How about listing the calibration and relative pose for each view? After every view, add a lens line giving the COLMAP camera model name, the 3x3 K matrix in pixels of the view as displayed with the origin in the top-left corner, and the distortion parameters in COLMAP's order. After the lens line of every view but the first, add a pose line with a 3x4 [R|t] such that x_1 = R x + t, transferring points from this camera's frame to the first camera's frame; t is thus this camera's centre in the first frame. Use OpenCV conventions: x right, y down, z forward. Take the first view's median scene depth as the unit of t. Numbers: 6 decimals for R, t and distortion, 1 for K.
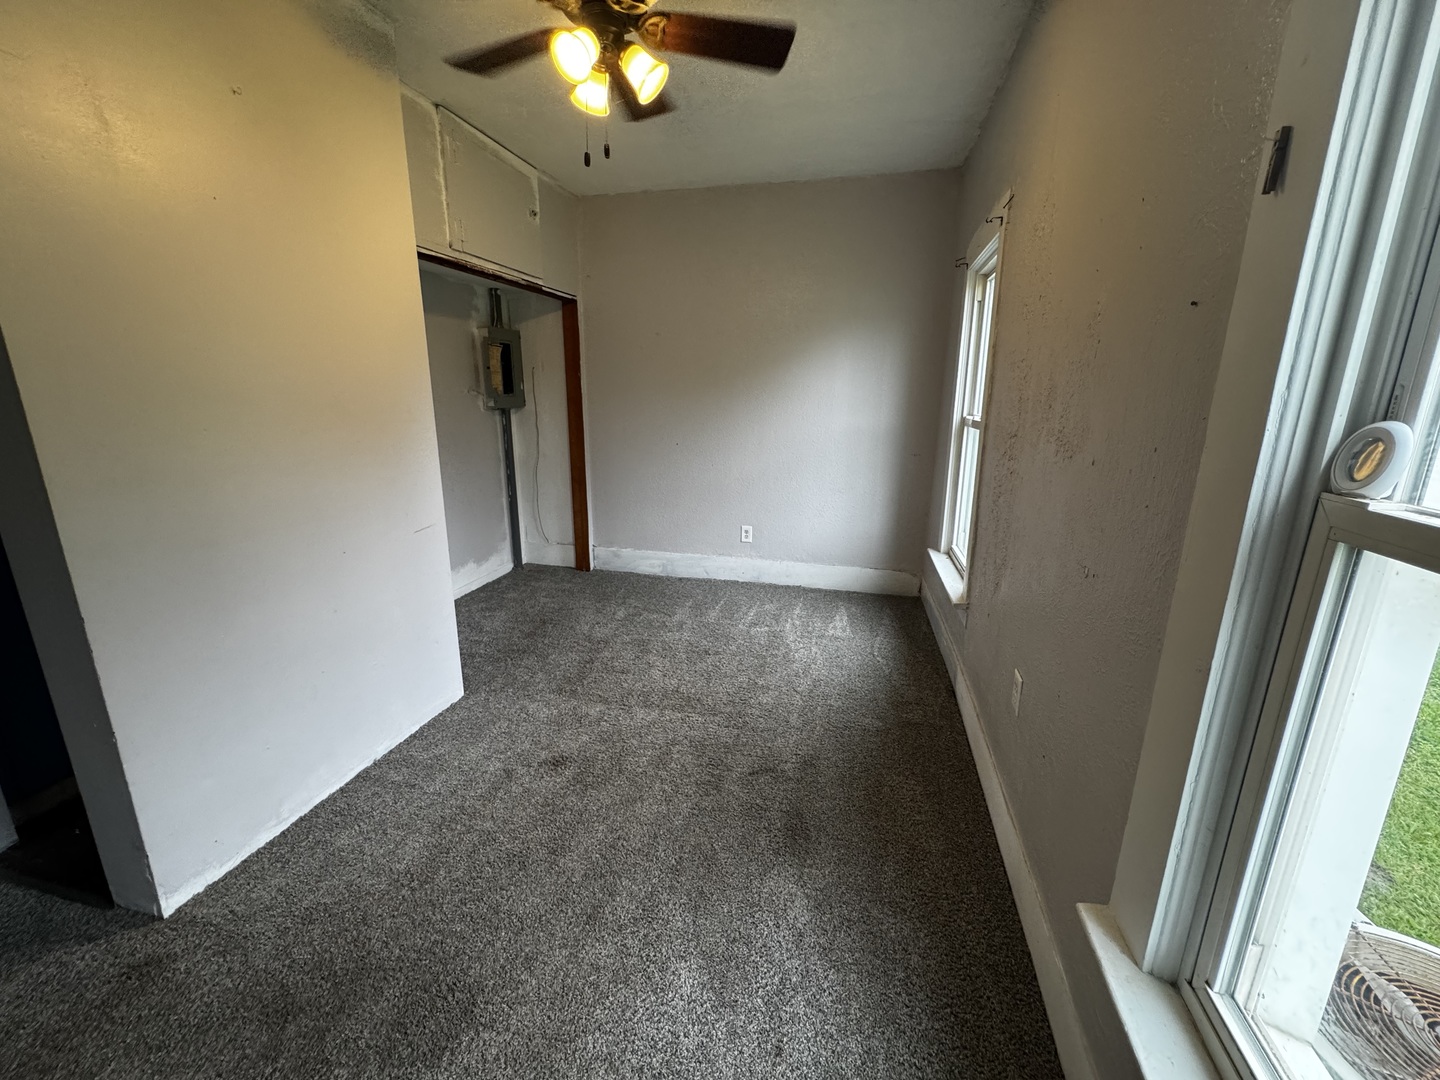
lens RADIAL K [[575.8, 0, 722.5], [0, 575.8, 538.7], [0, 0, 1]] dist [0.002091, -0.000537]
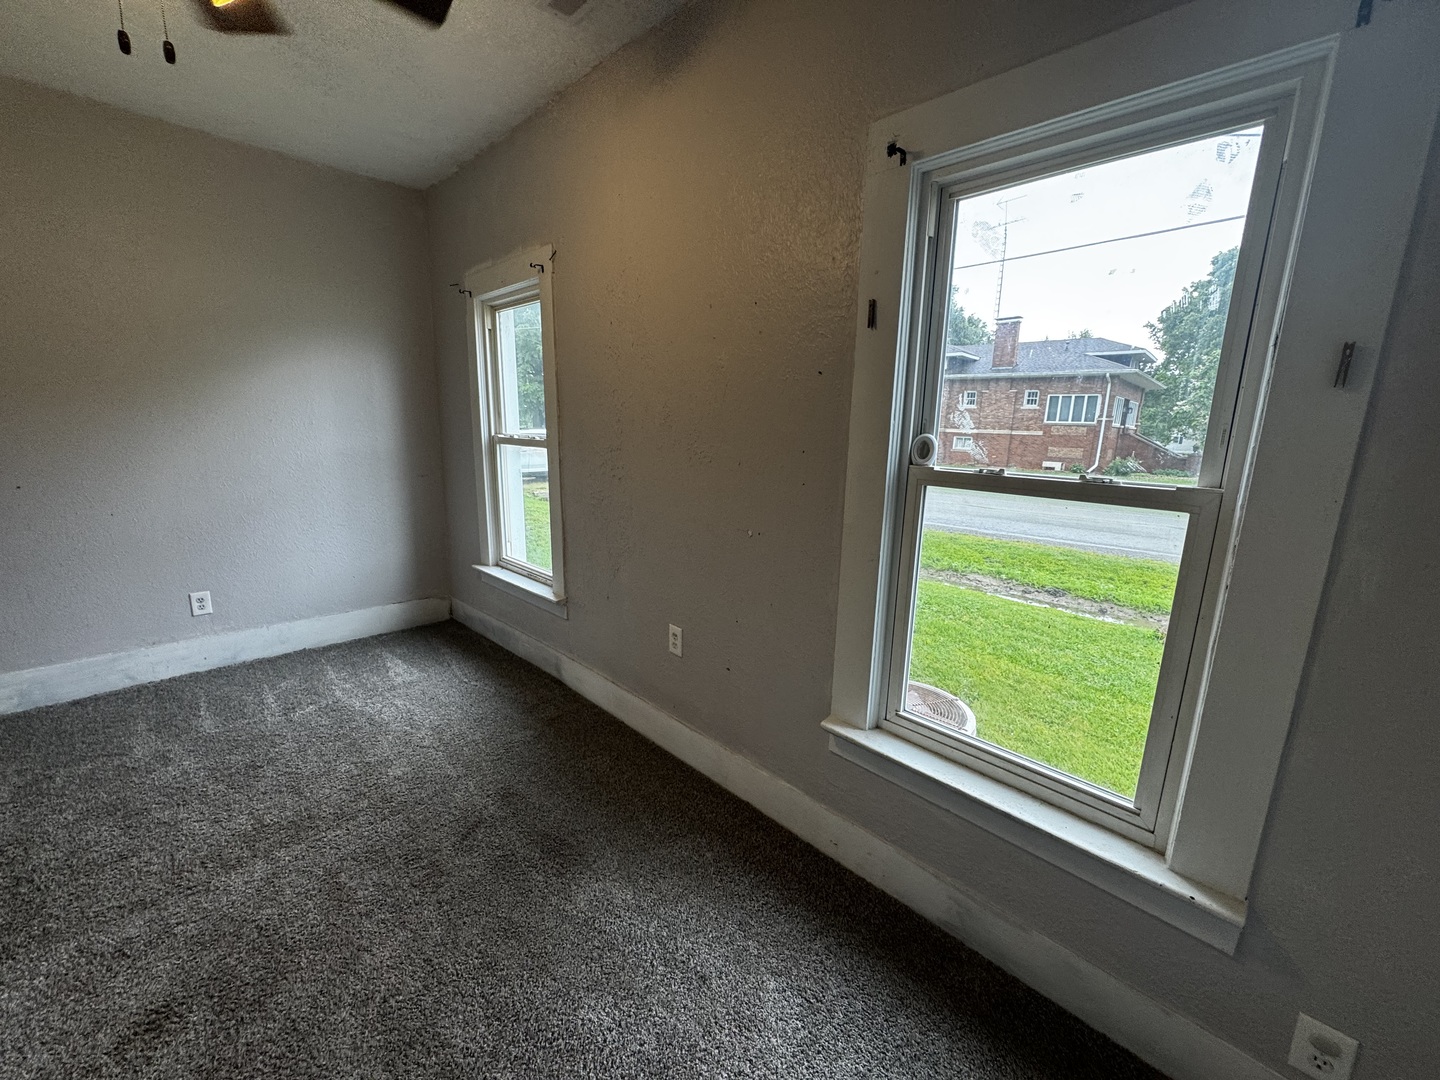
lens RADIAL K [[575.8, 0, 721.9], [0, 575.8, 539.5], [0, 0, 1]] dist [0.002091, -0.000537]
pose [[0.519677, -0.167163, 0.837850, -0.241894], [0.190879, 0.978601, 0.076852, -0.020449], [-0.832767, 0.119990, 0.540465, 0.079511]]
